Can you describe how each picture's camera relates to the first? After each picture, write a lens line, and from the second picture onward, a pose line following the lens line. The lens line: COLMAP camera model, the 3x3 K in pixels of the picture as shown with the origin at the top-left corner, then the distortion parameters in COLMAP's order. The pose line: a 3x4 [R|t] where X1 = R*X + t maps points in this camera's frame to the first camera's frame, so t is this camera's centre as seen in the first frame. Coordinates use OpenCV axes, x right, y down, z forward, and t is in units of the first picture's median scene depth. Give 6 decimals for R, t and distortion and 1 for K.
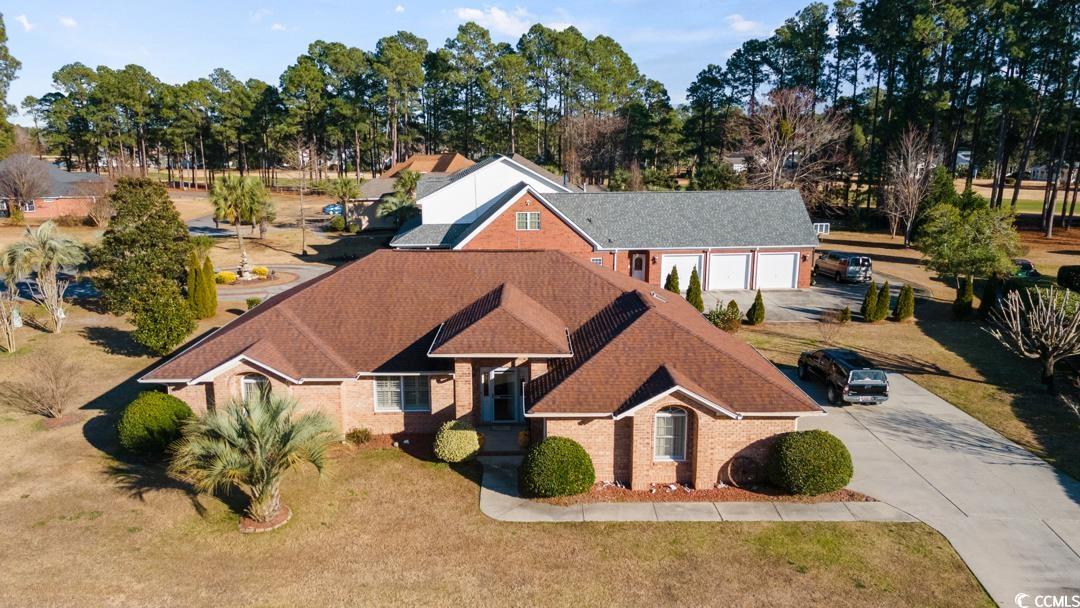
lens RADIAL K [[787.4, 0, 538.7], [0, 787.4, 301.0], [0, 0, 1]] dist [0.029403, 0.030889]
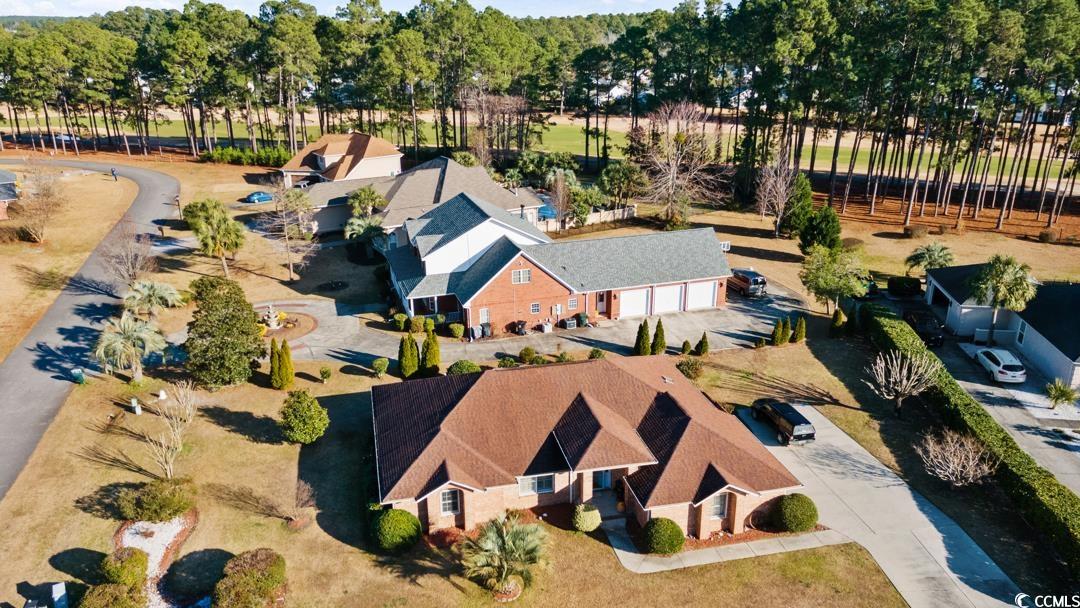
lens RADIAL K [[787.4, 0, 537.5], [0, 787.4, 306.0], [0, 0, 1]] dist [0.029403, 0.030889]
pose [[0.978318, -0.077767, 0.191954, -0.361062], [0.048835, 0.987312, 0.151100, -0.376602], [-0.201269, -0.138449, 0.969702, -0.373380]]
